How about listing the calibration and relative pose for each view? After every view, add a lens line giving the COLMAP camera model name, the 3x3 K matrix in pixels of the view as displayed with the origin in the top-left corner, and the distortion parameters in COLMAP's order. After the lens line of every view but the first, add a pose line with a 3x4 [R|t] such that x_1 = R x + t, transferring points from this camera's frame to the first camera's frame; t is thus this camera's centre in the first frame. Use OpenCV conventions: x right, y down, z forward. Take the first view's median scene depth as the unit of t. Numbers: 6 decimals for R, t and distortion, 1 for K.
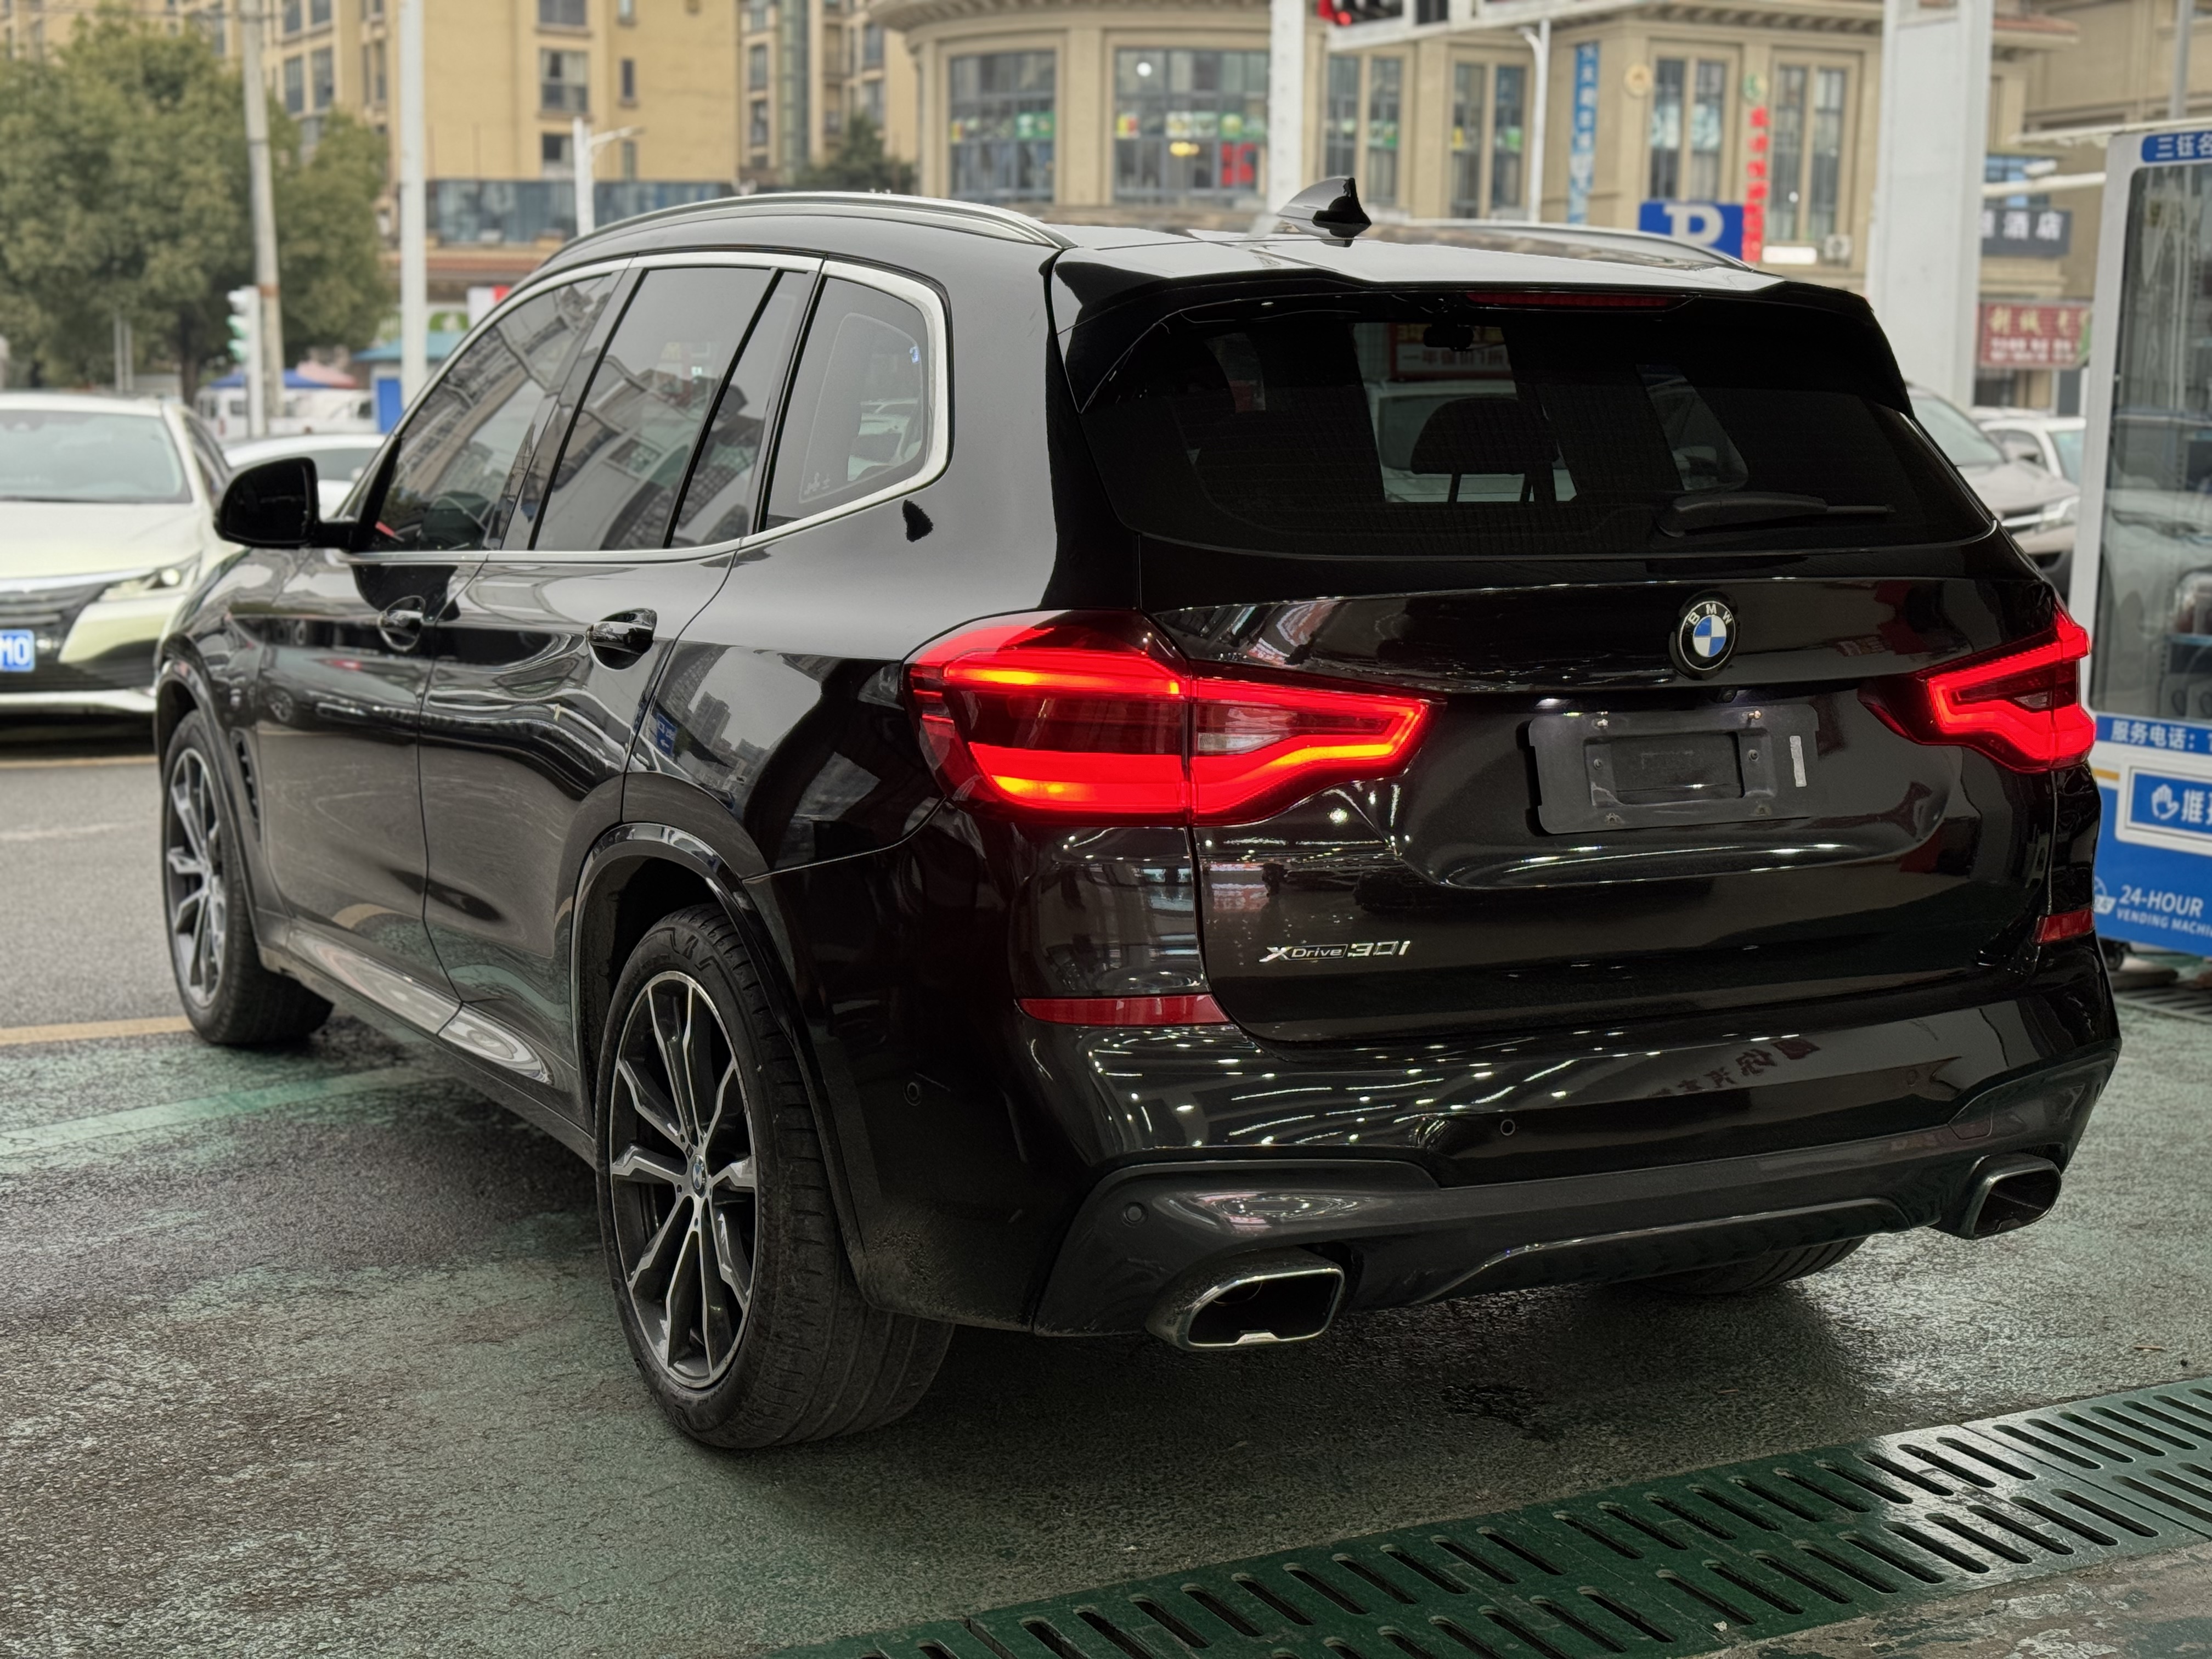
lens RADIAL K [[3111.9, 0, 1126.1], [0, 3111.9, 818.4], [0, 0, 1]] dist [0.114863, 0.000000]
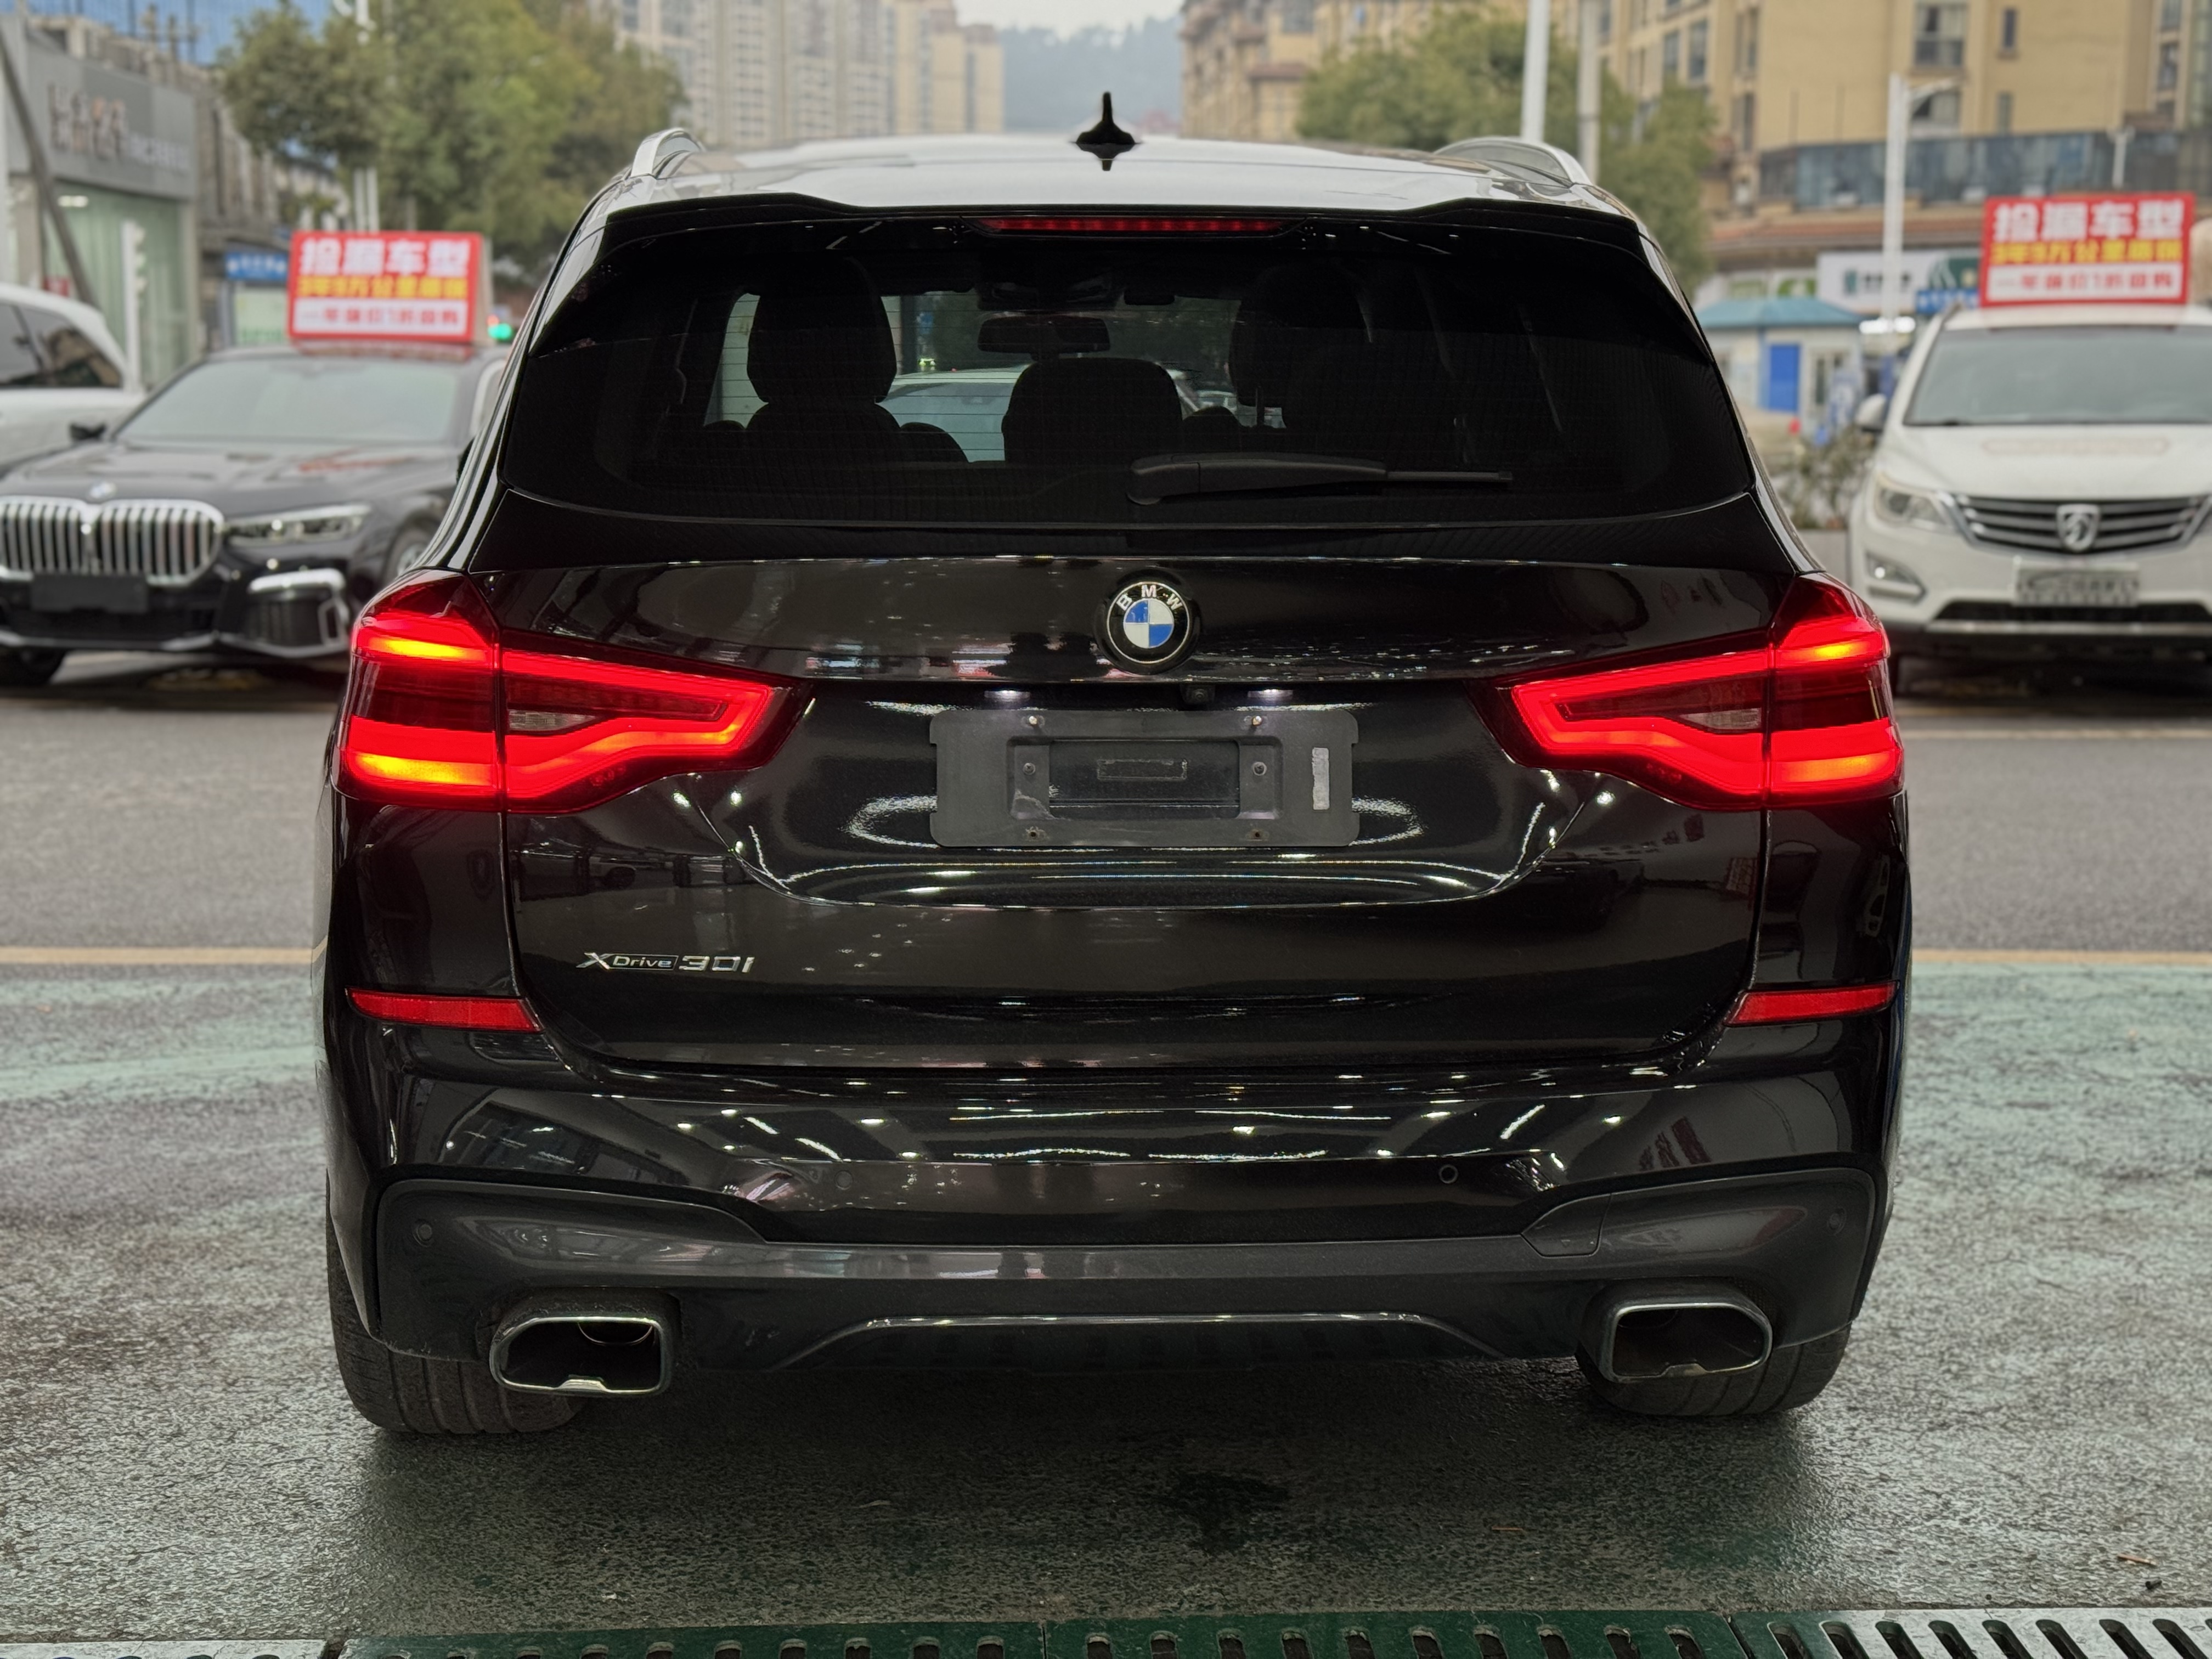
lens RADIAL K [[3111.9, 0, 1122.0], [0, 3111.9, 828.4], [0, 0, 1]] dist [0.114863, 0.000000]
pose [[0.903188, 0.059570, -0.425092, 0.441567], [-0.054101, 0.998224, 0.024937, -0.019474], [0.425823, 0.000475, 0.904806, 0.197144]]
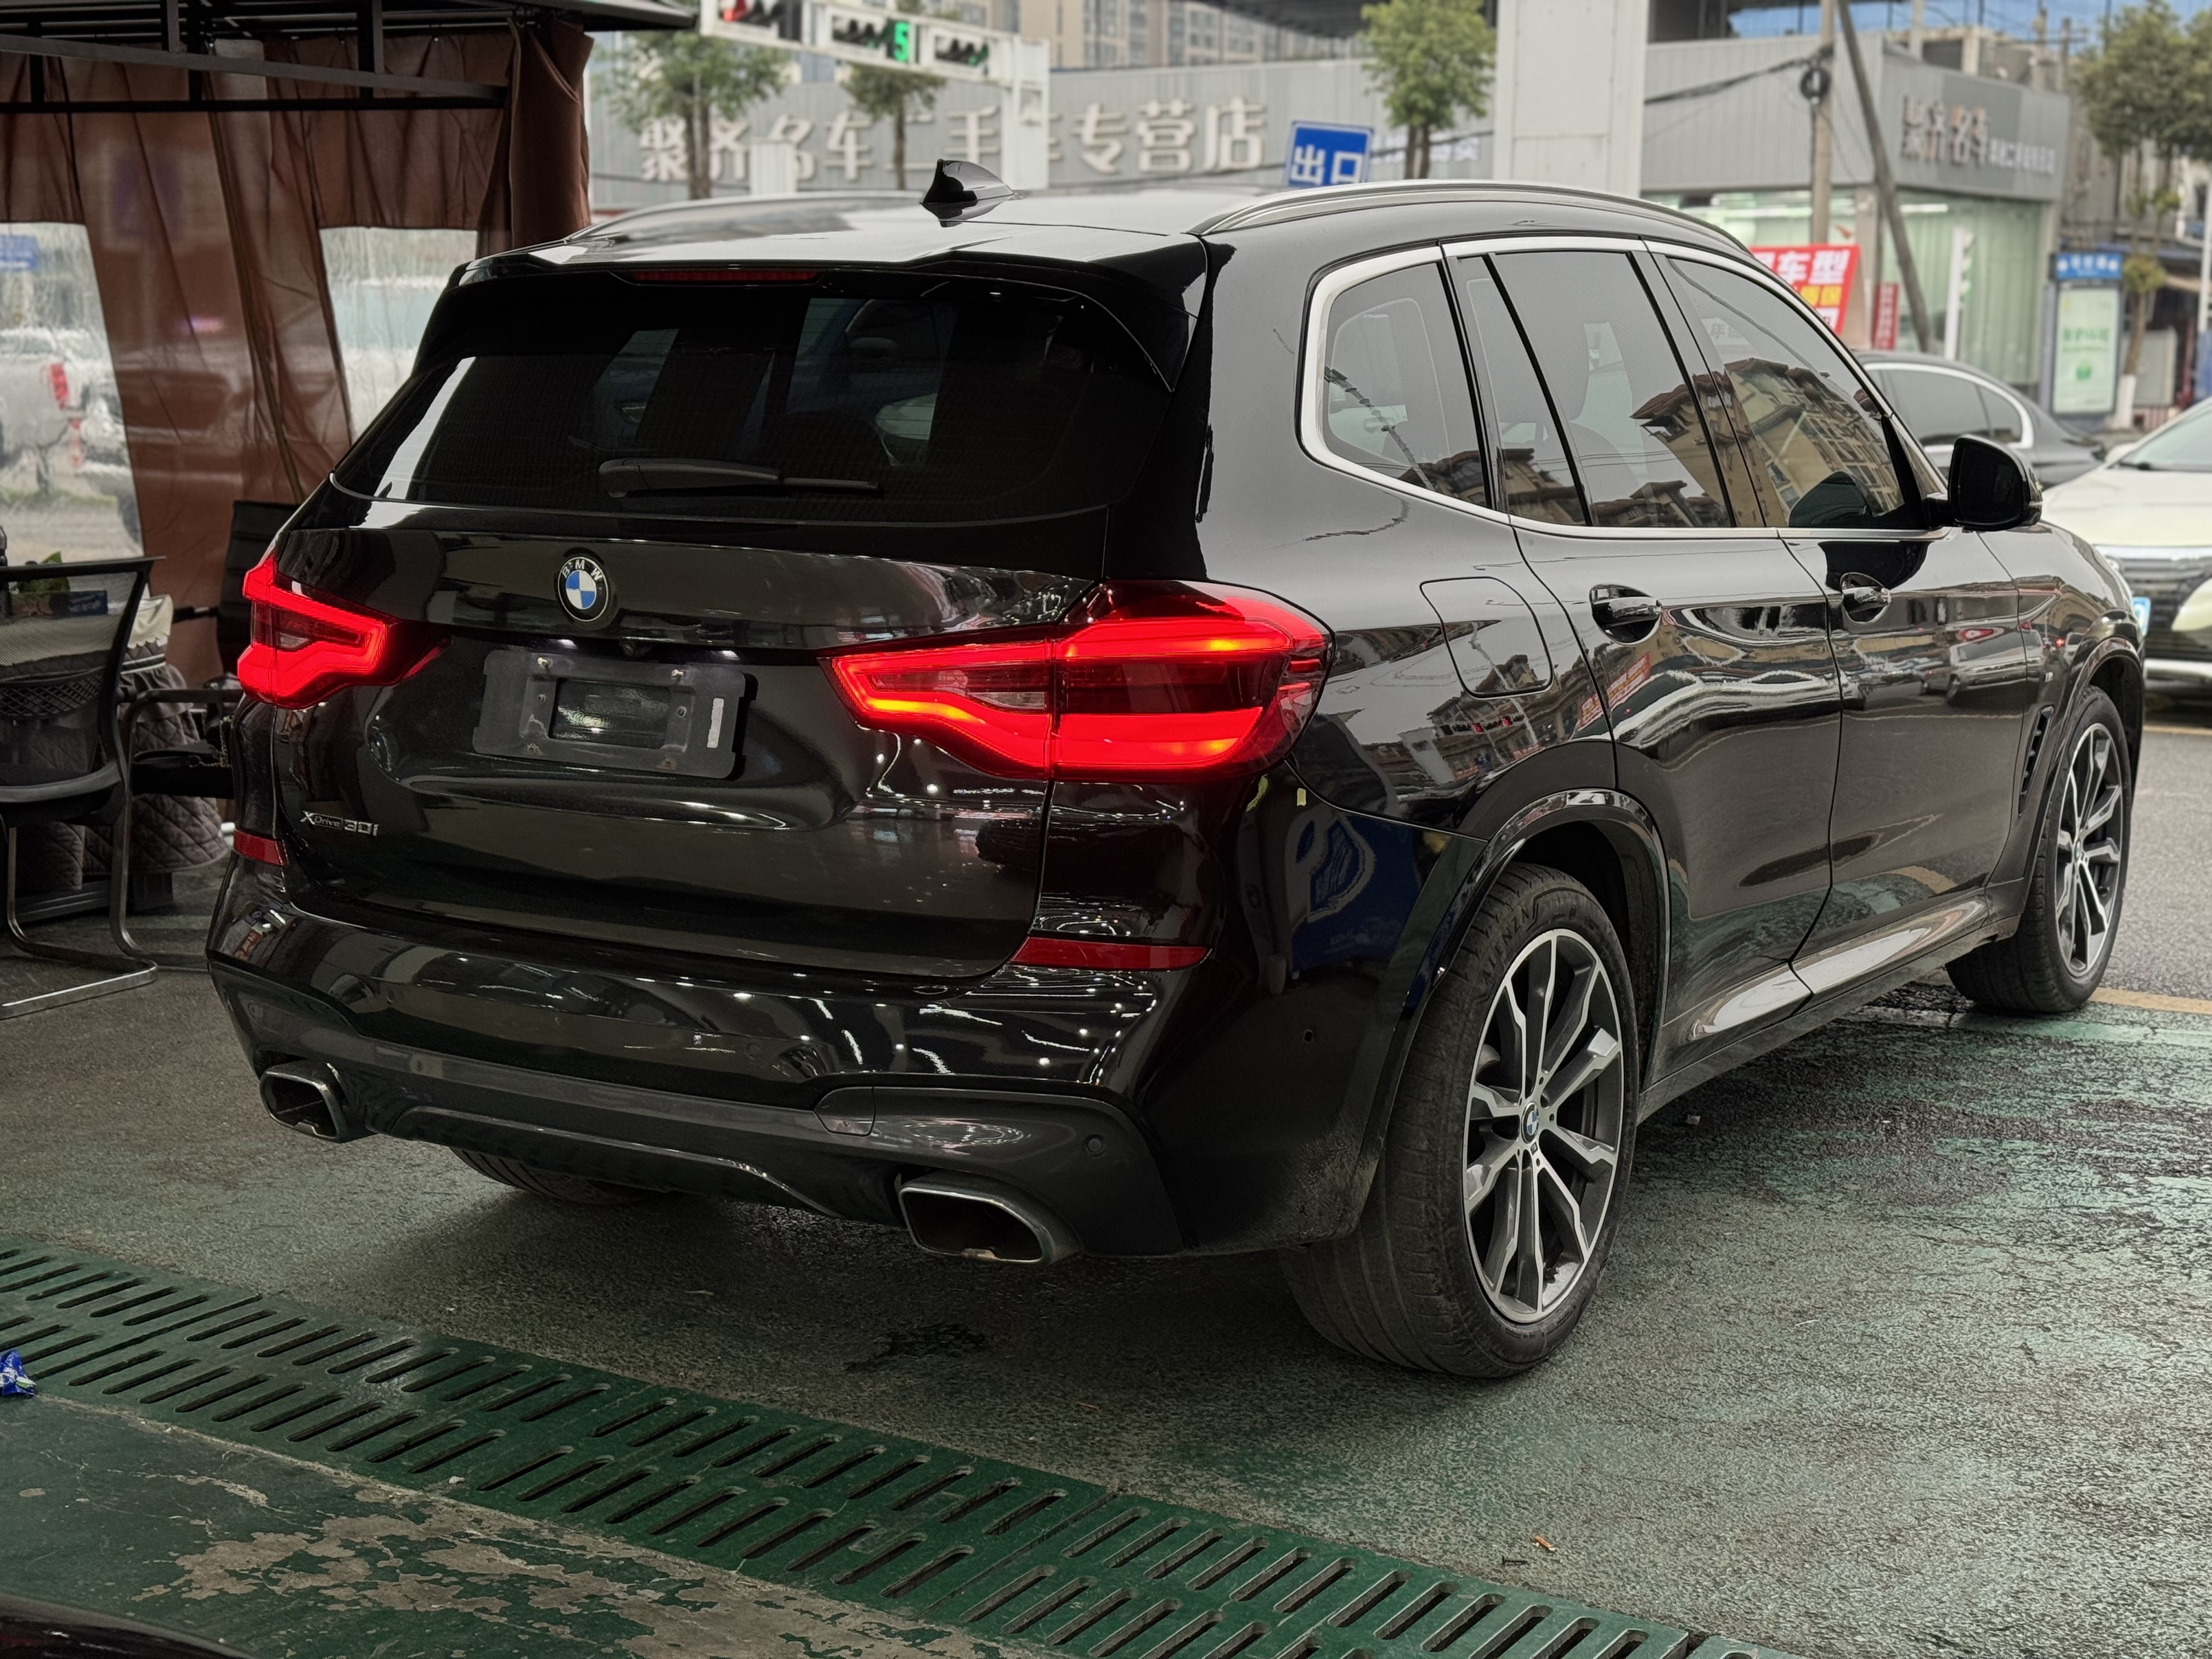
lens RADIAL K [[3111.9, 0, 1112.0], [0, 3111.9, 834.5], [0, 0, 1]] dist [0.114863, 0.000000]
pose [[0.492547, 0.131509, -0.860293, 0.991391], [-0.120639, 0.989291, 0.082158, -0.069851], [0.861884, 0.063319, 0.503137, 0.510335]]
